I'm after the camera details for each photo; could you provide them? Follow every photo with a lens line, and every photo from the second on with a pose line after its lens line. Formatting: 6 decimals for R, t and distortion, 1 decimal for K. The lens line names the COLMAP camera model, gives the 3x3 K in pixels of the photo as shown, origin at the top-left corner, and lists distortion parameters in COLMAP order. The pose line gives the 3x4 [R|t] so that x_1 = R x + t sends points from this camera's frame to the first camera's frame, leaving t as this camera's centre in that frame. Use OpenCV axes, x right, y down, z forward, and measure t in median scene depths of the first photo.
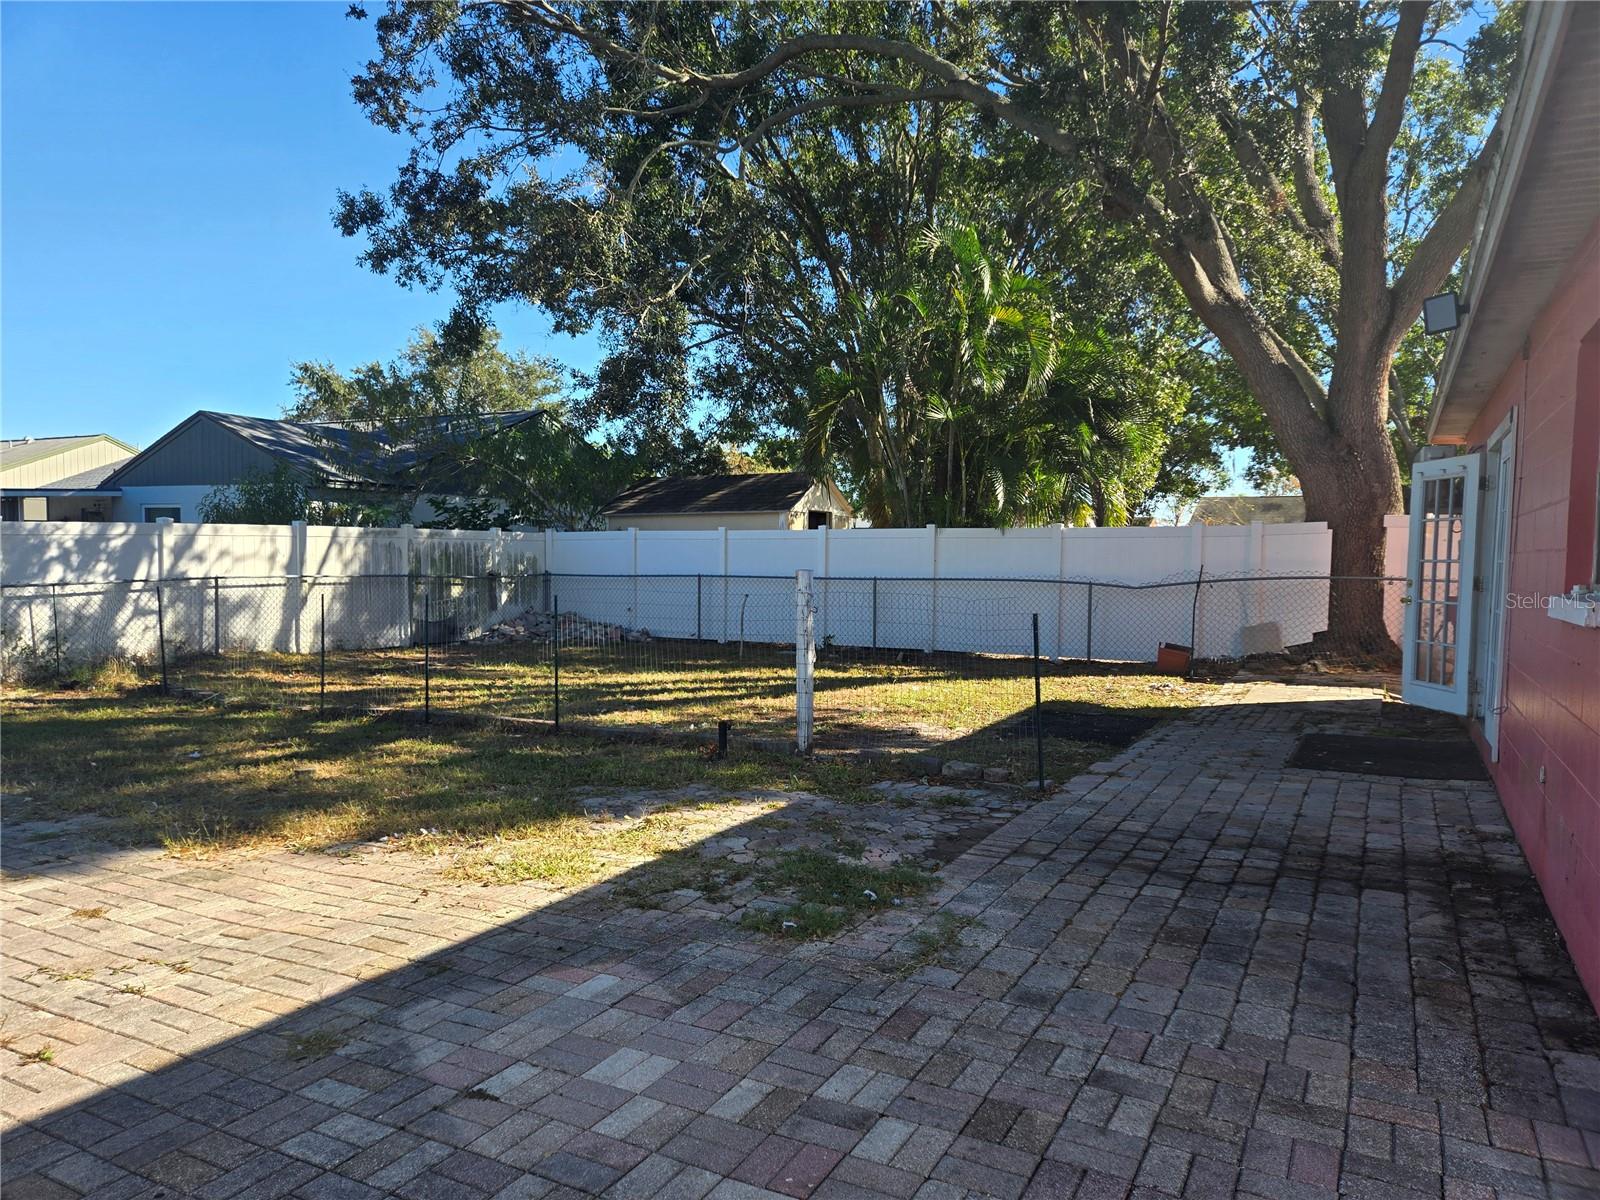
lens RADIAL K [[1077.9, 0, 812.2], [0, 1077.9, 616.6], [0, 0, 1]] dist [0.071144, -0.052868]
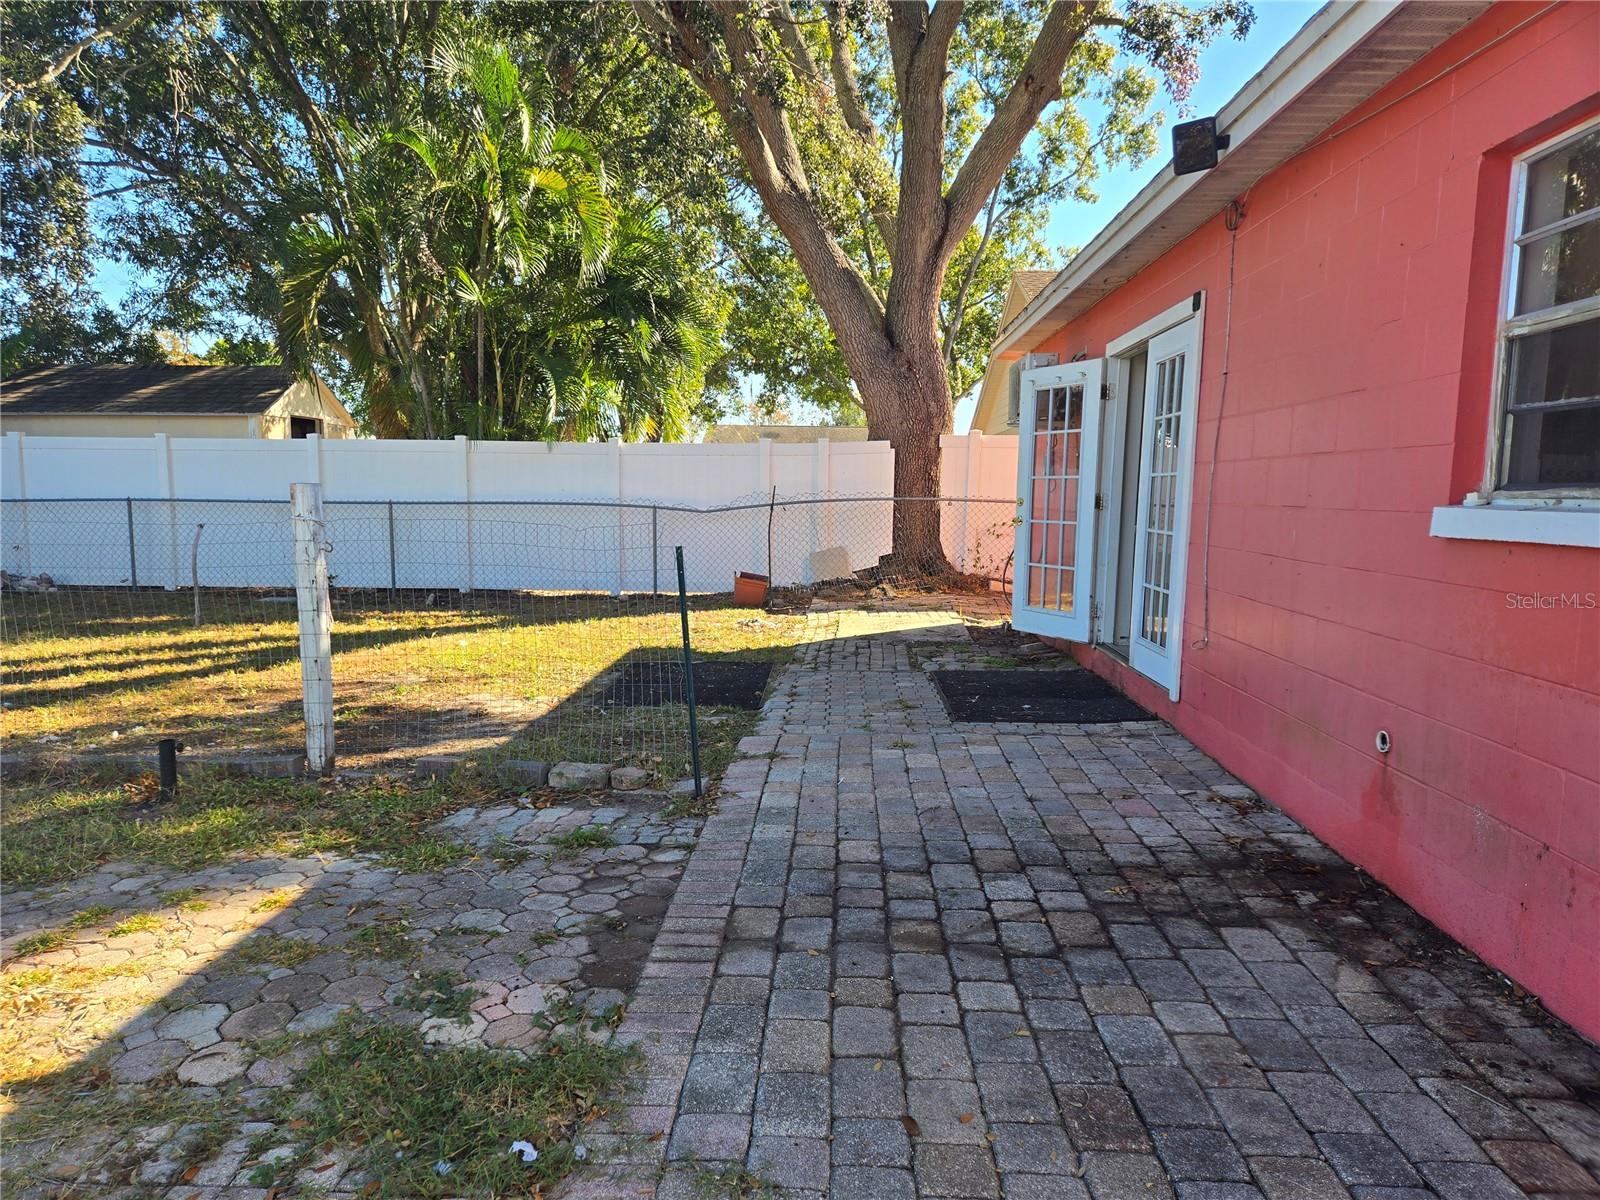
lens RADIAL K [[1077.9, 0, 801.2], [0, 1077.9, 611.9], [0, 0, 1]] dist [0.071144, -0.052868]
pose [[0.907237, -0.050029, 0.417635, -0.011553], [0.023340, 0.997359, 0.068774, -0.004855], [-0.419972, -0.052647, 0.906009, 0.242754]]
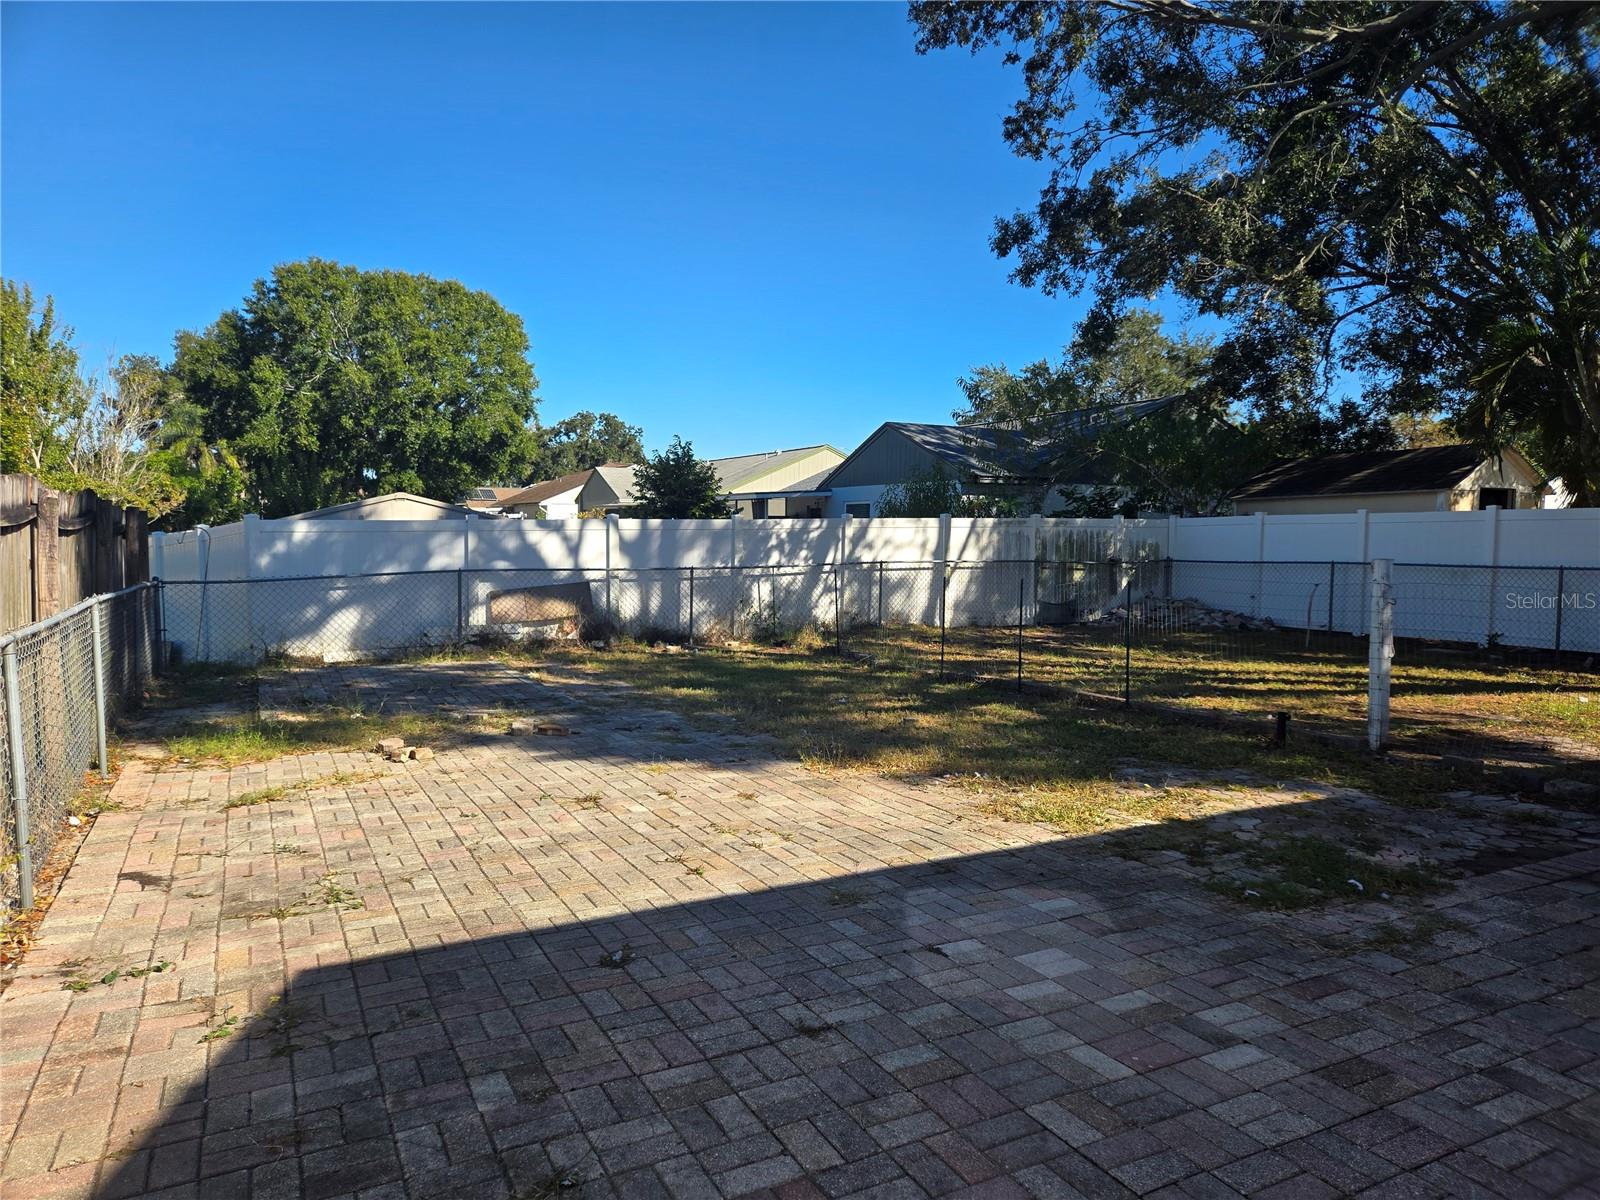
lens RADIAL K [[1077.9, 0, 814.5], [0, 1077.9, 606.1], [0, 0, 1]] dist [0.071144, -0.052868]
pose [[0.831795, 0.031436, -0.554193, 0.088910], [-0.028855, 0.999494, 0.013386, -0.000537], [0.554333, 0.004857, 0.832281, -0.059455]]
